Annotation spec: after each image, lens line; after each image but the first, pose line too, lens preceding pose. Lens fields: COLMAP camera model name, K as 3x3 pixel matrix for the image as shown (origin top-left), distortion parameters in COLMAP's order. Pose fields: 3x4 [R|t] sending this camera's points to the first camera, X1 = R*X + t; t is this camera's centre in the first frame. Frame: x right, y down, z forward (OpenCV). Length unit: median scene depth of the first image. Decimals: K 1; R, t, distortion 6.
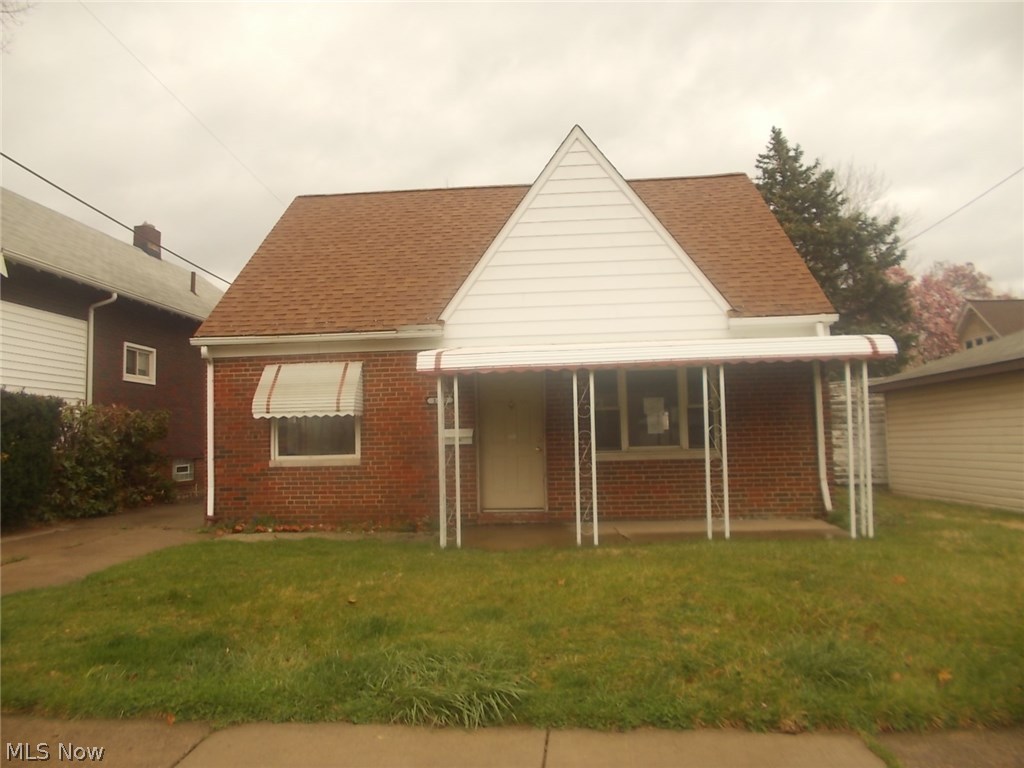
lens RADIAL K [[715.5, 0, 512.0], [0, 715.5, 384.0], [0, 0, 1]] dist [-0.039678, 0.002483]
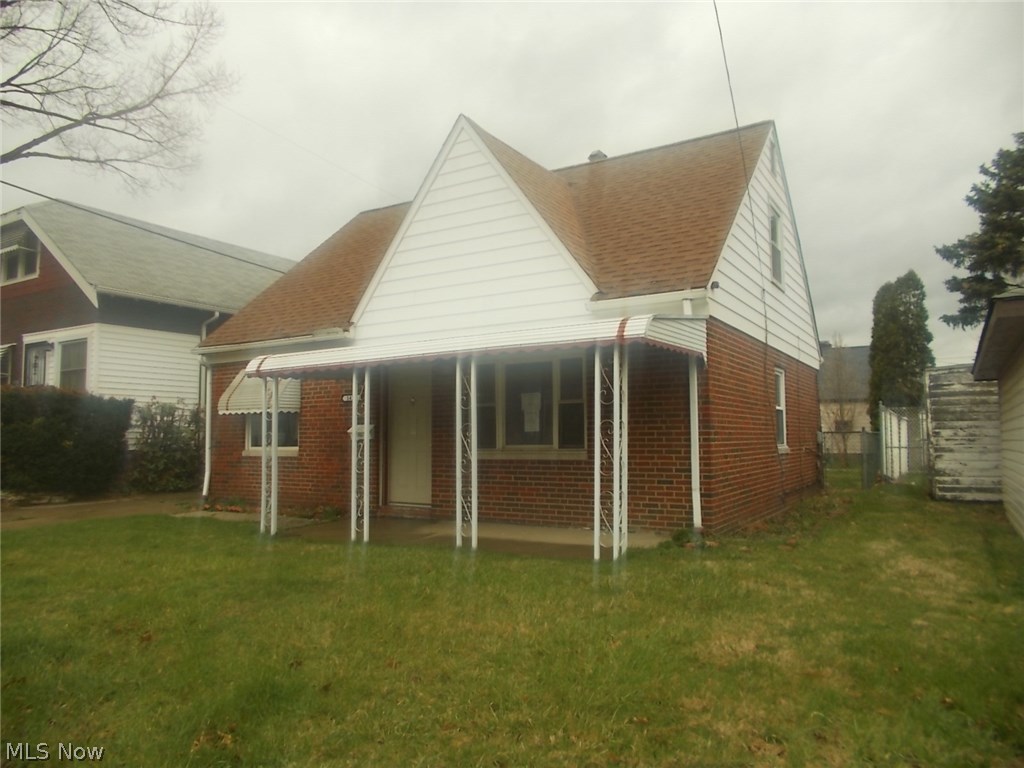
lens RADIAL K [[715.5, 0, 512.0], [0, 715.5, 384.0], [0, 0, 1]] dist [-0.039678, 0.002483]
pose [[0.894500, -0.017542, -0.446723, 0.603163], [0.022069, 0.999744, 0.004933, 0.002441], [0.446522, -0.014271, 0.894659, 0.159165]]
